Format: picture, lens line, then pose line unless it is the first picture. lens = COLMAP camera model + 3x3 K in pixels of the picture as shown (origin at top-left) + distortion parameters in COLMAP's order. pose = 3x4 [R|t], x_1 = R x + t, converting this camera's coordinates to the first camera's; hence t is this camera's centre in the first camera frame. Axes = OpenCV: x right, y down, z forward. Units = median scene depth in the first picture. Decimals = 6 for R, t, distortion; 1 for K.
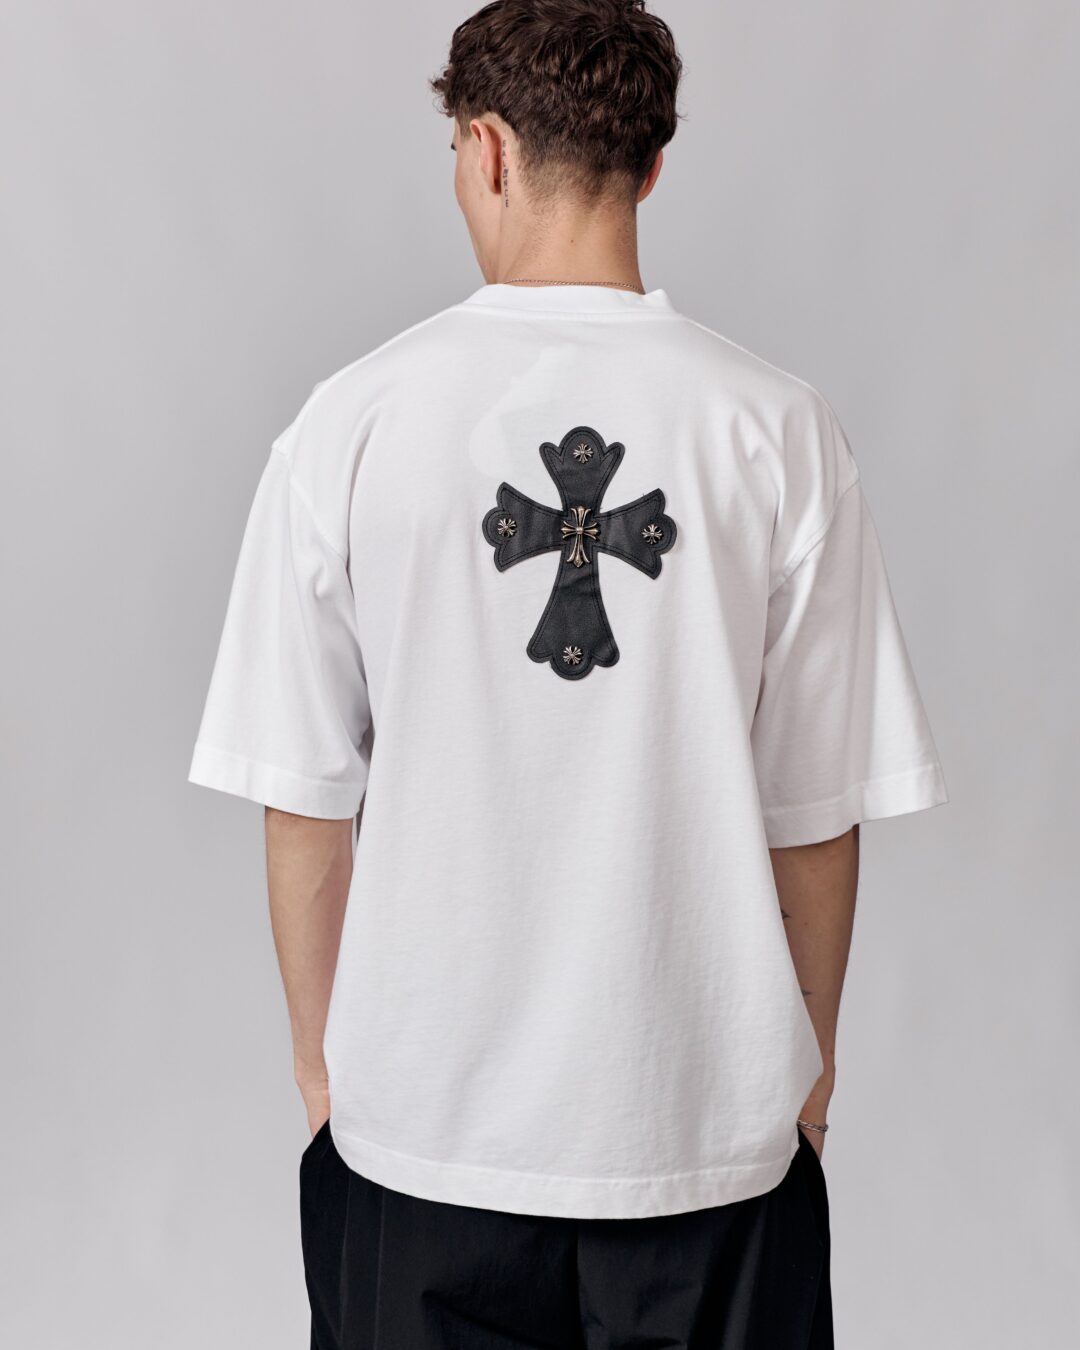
lens RADIAL K [[2839.2, 0, 540.0], [0, 2839.2, 675.0], [0, 0, 1]] dist [0.018873, -0.056246]
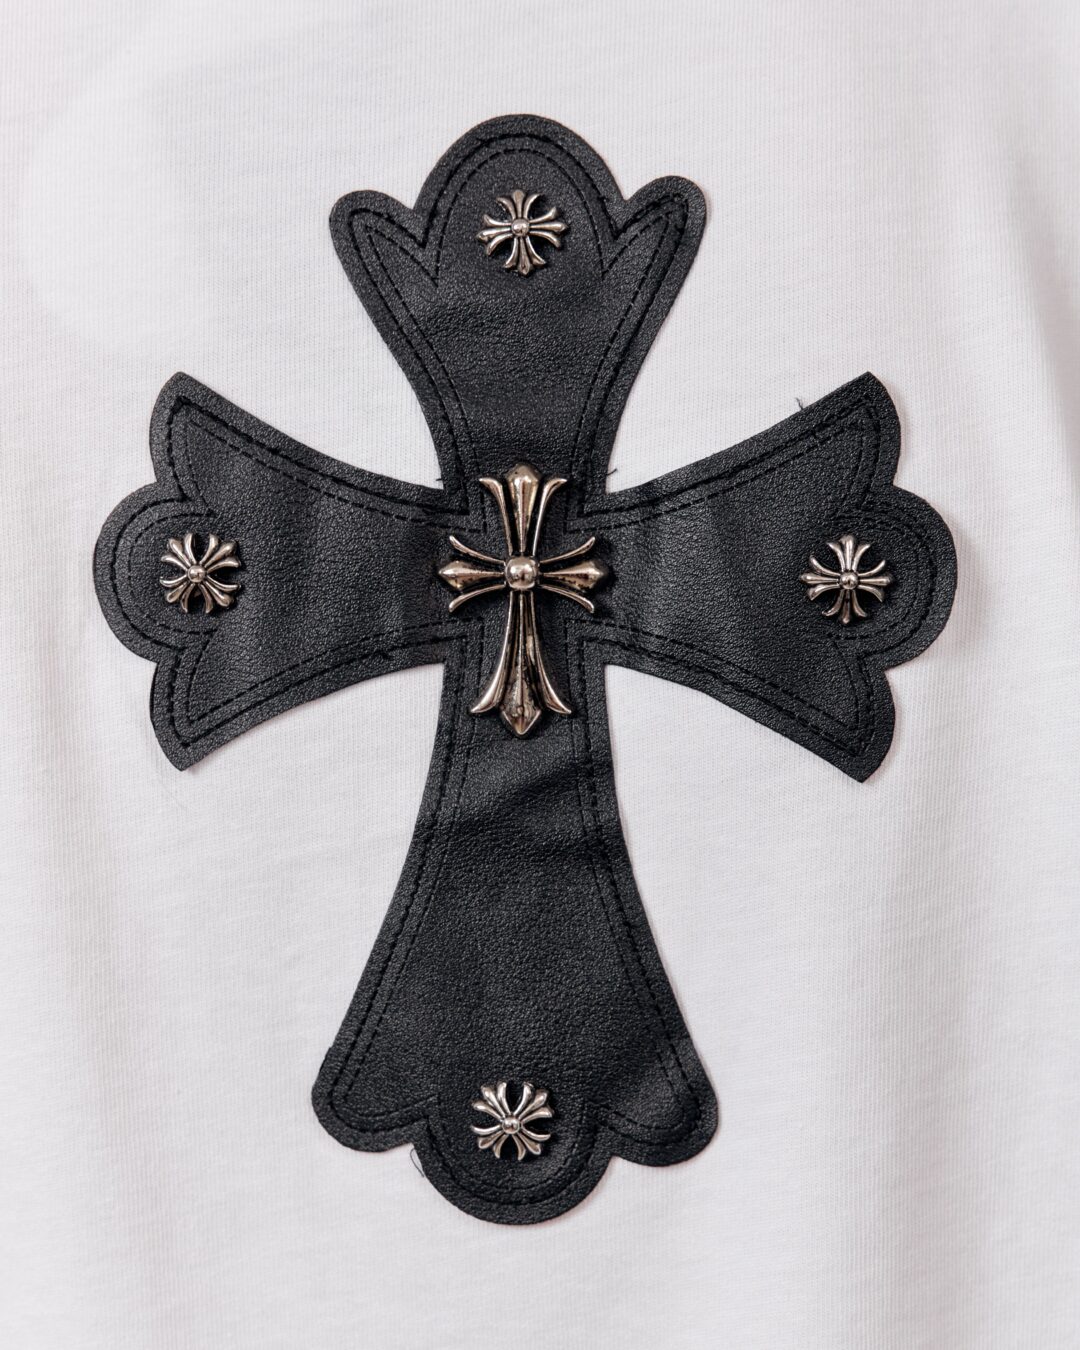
lens RADIAL K [[2839.2, 0, 540.0], [0, 2839.2, 675.0], [0, 0, 1]] dist [0.018873, -0.056246]
pose [[0.998887, -0.041637, 0.022150, 0.010069], [0.040937, 0.998676, 0.031162, -0.049775], [-0.023418, -0.030220, 0.999269, 0.772989]]
